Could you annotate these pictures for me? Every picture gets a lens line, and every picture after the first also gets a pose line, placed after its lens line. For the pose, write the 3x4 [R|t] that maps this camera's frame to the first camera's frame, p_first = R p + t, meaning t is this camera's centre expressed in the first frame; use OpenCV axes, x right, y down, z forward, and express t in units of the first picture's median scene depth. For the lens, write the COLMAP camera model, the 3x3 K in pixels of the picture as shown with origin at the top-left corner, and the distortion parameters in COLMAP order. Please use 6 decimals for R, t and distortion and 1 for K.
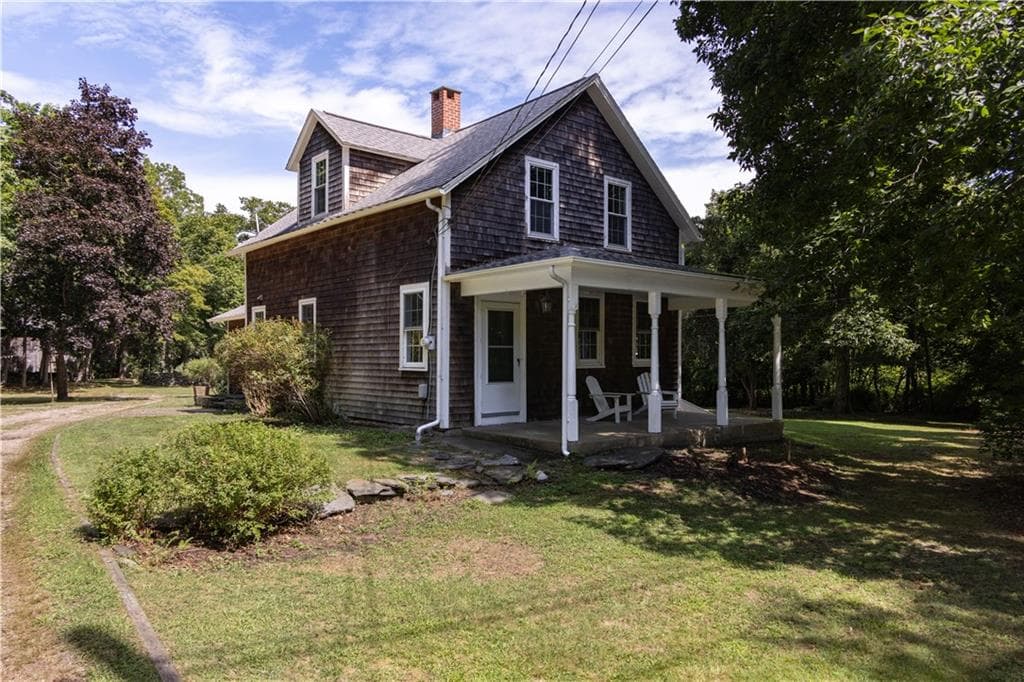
lens RADIAL K [[699.5, 0, 523.3], [0, 699.5, 364.1], [0, 0, 1]] dist [-0.008612, -0.000168]
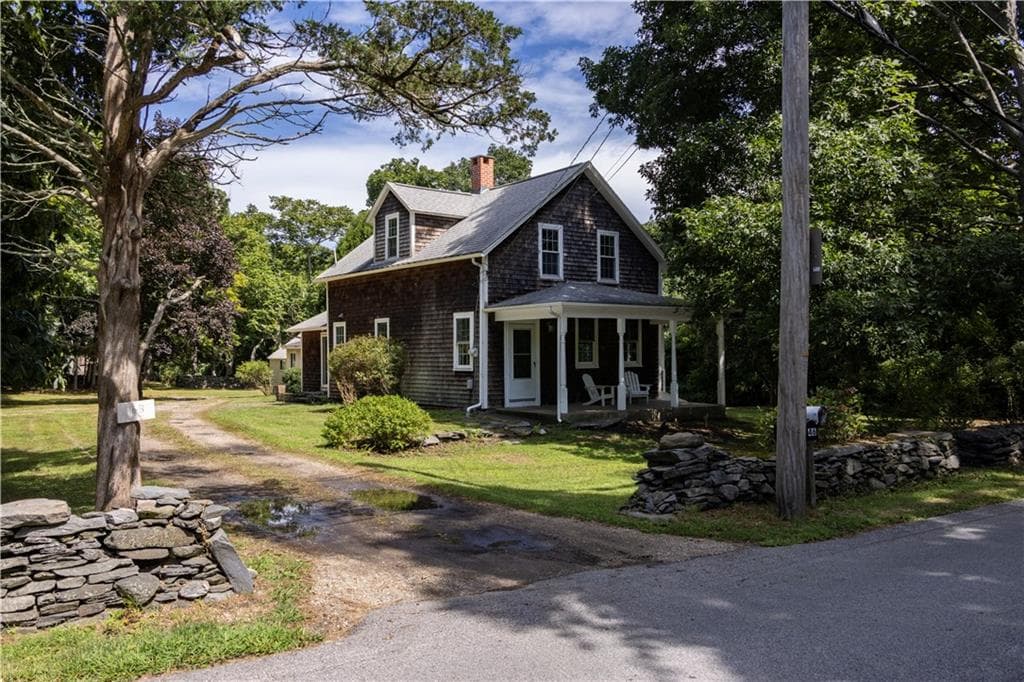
lens RADIAL K [[699.5, 0, 523.3], [0, 699.5, 364.1], [0, 0, 1]] dist [-0.008612, -0.000168]
pose [[0.998765, -0.006715, -0.049232, 0.041104], [0.006684, 0.999977, -0.000793, -0.002779], [0.049236, 0.000463, 0.998787, -0.454283]]
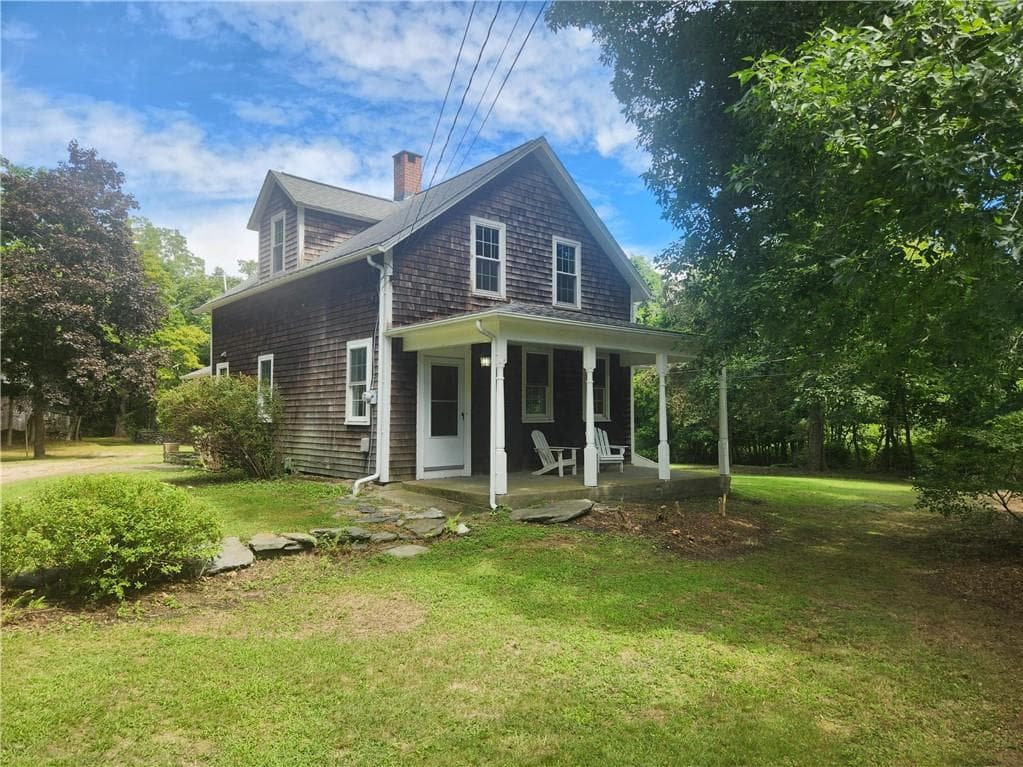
lens RADIAL K [[675.0, 0, 511.5], [0, 675.0, 383.5], [0, 0, 1]] dist [0.080133, -0.066253]
pose [[0.999994, 0.000421, 0.003338, 0.059686], [-0.000233, 0.998417, -0.056247, 0.004699], [-0.003356, 0.056245, 0.998411, 0.016744]]
